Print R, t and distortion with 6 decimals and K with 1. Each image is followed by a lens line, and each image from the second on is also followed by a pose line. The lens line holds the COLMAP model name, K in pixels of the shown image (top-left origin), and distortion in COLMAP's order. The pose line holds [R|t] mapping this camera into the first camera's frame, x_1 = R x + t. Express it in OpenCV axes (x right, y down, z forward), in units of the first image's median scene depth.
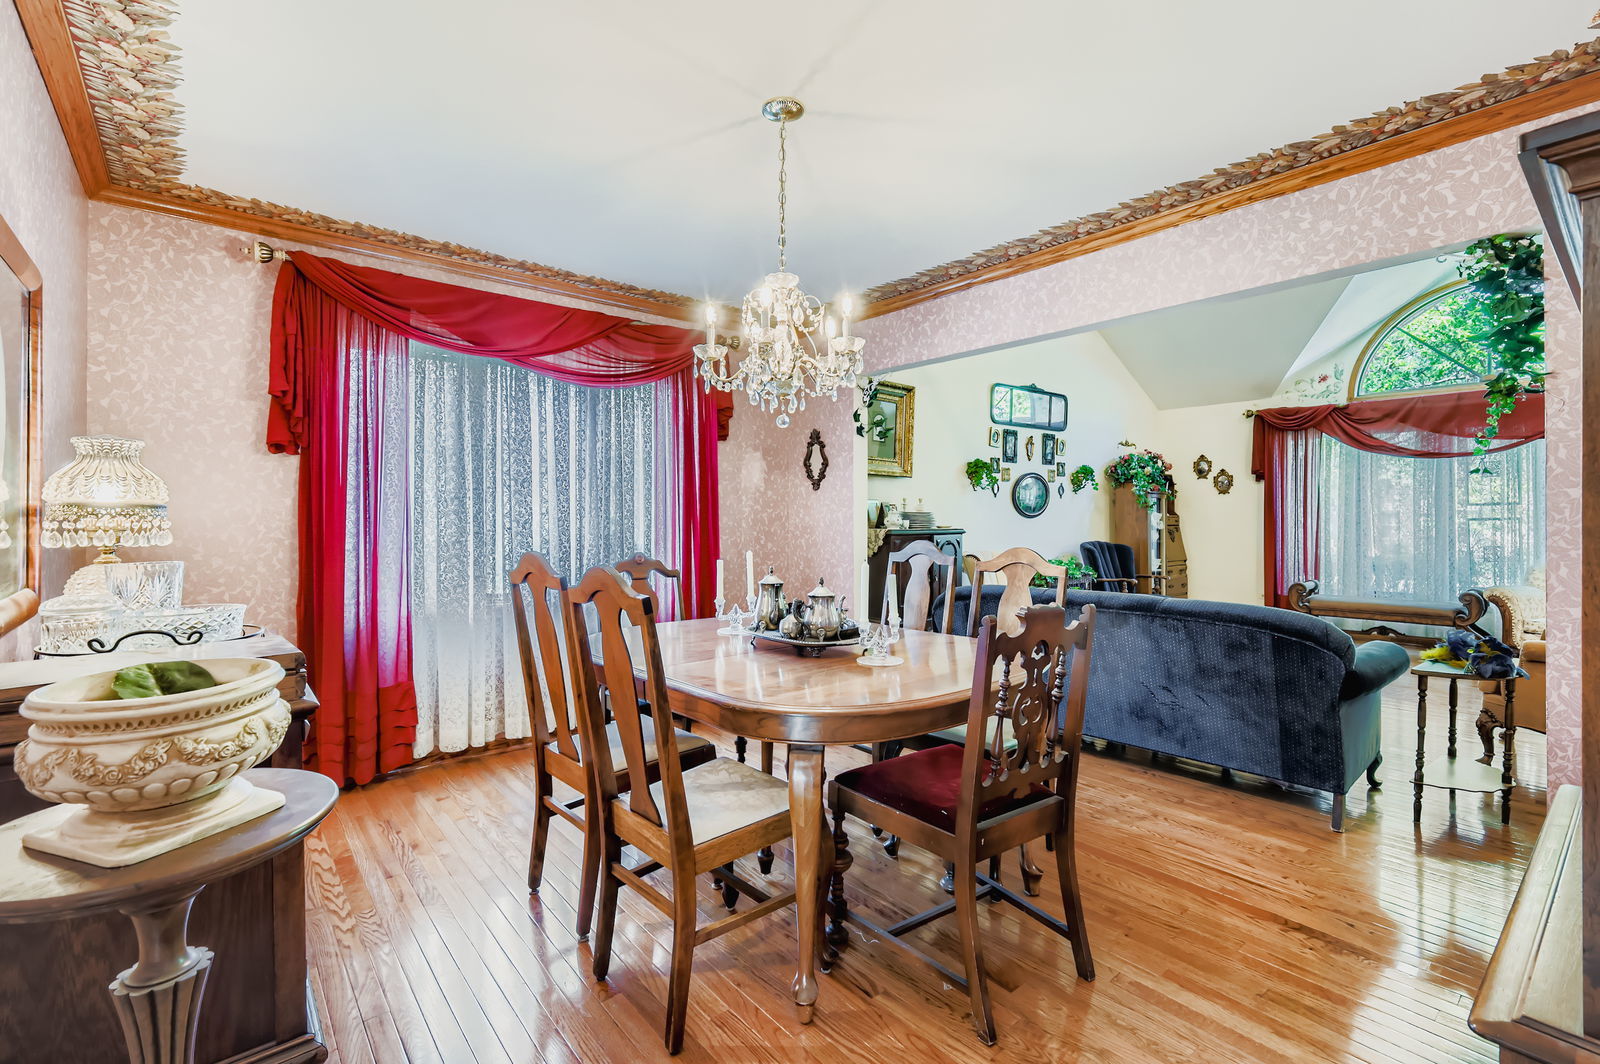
lens RADIAL K [[715.6, 0, 794.5], [0, 715.6, 511.3], [0, 0, 1]] dist [0.001475, -0.000365]
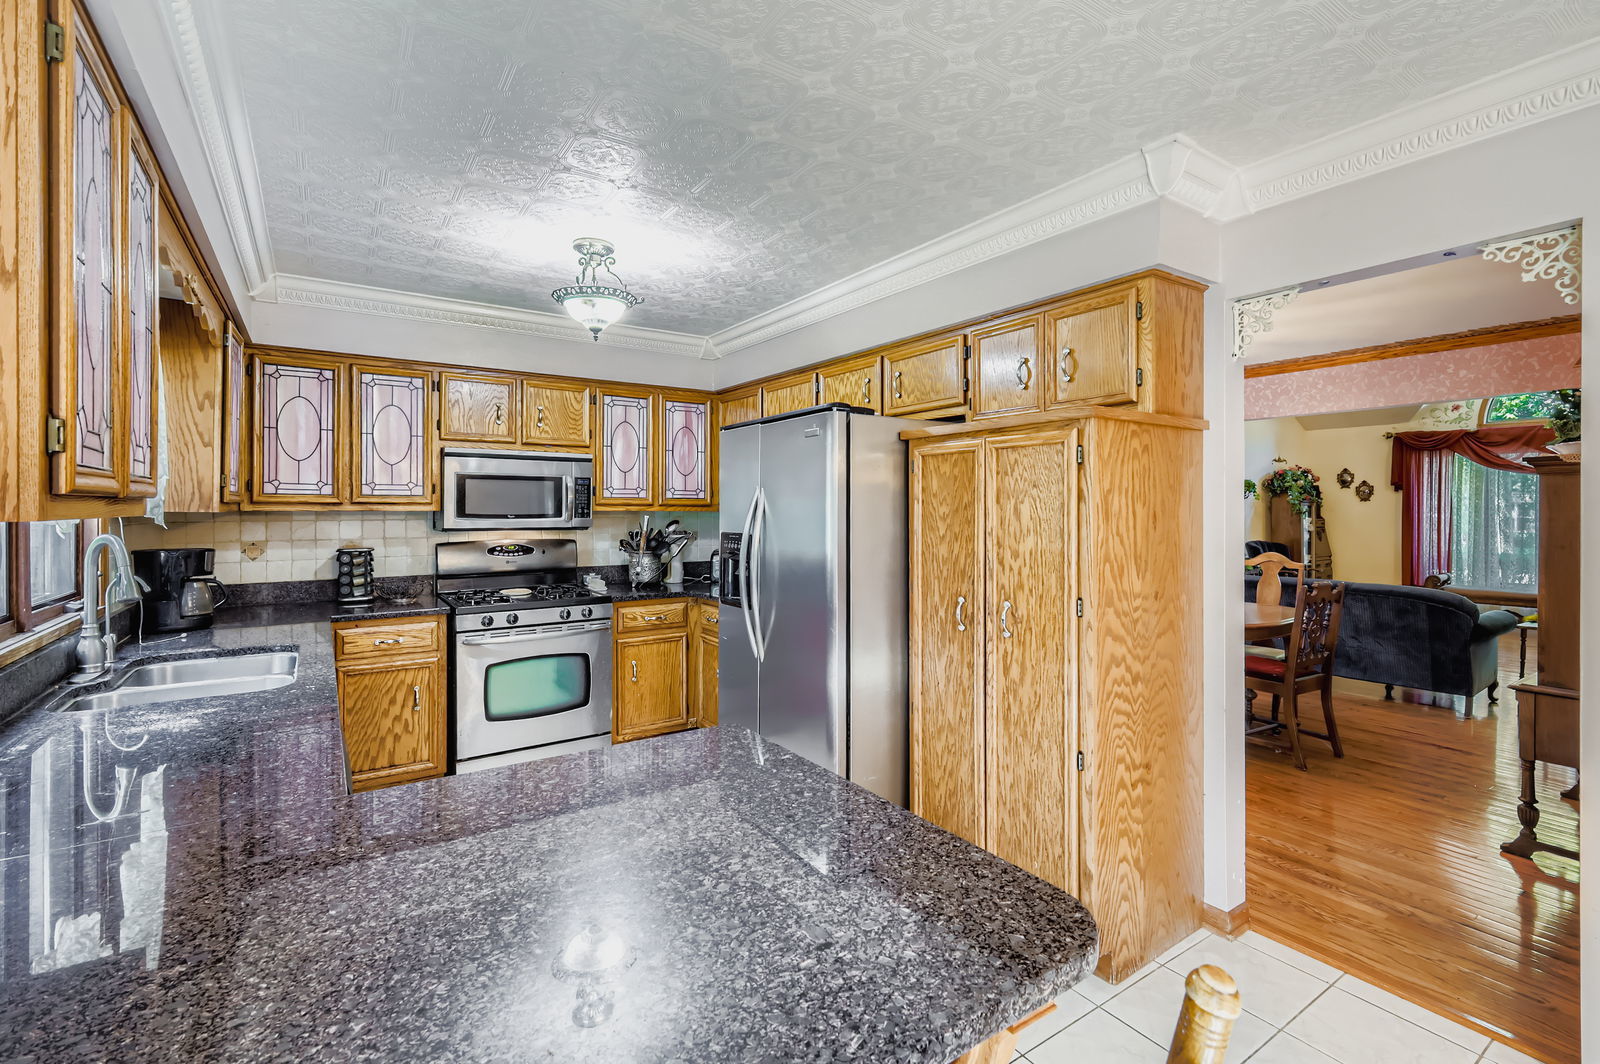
lens RADIAL K [[715.6, 0, 794.5], [0, 715.6, 505.8], [0, 0, 1]] dist [0.001475, -0.000365]
pose [[0.994491, -0.000617, -0.104825, -0.260021], [0.001408, 0.999971, 0.007475, -0.030355], [0.104817, -0.007582, 0.994463, -0.340314]]
